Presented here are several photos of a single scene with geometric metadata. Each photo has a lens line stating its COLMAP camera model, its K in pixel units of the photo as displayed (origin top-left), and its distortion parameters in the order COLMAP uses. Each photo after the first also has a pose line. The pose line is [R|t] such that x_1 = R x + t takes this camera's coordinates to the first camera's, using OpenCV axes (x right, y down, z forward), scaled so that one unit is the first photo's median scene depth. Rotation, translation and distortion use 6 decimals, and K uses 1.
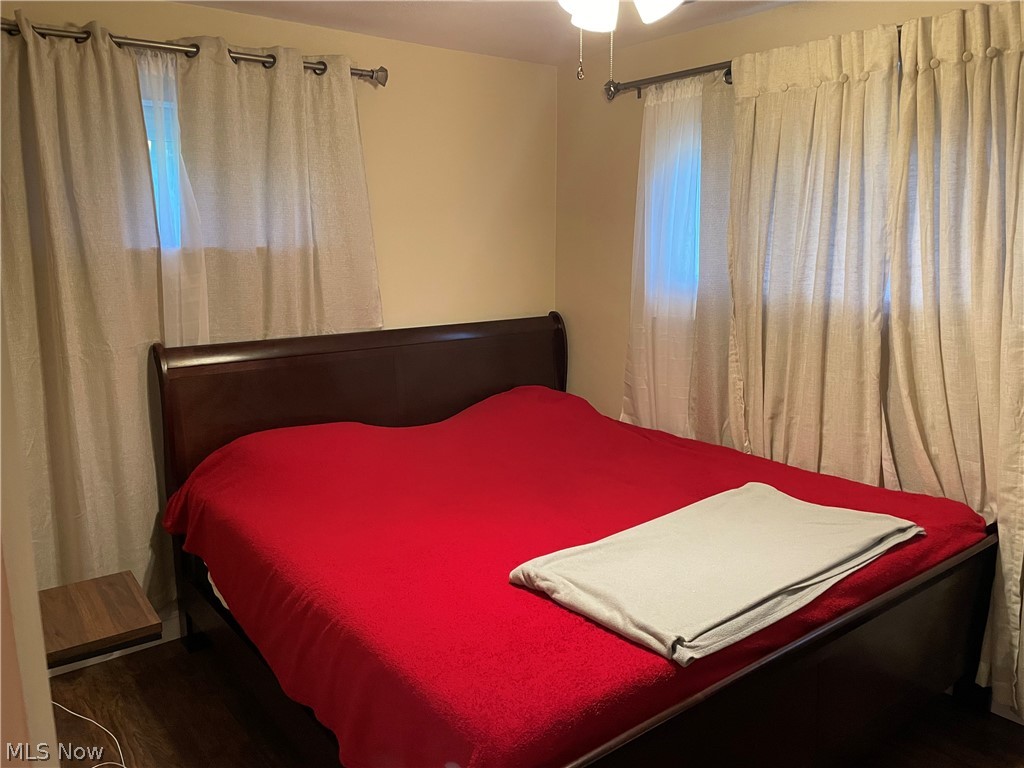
lens RADIAL K [[774.2, 0, 512.1], [0, 774.2, 376.3], [0, 0, 1]] dist [0.098375, -0.150550]
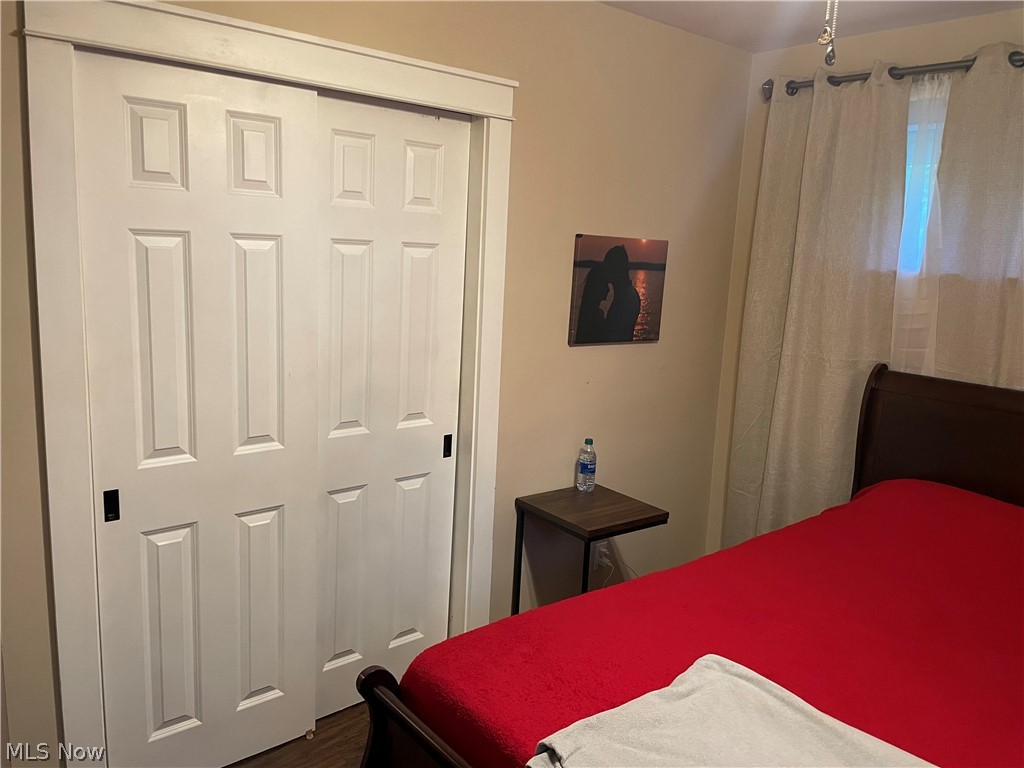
lens RADIAL K [[774.2, 0, 512.1], [0, 774.2, 376.3], [0, 0, 1]] dist [0.098375, -0.150550]
pose [[0.017319, 0.173073, -0.984757, 0.566786], [-0.223730, 0.960601, 0.164893, -0.091814], [0.974497, 0.217464, 0.055358, 0.507990]]
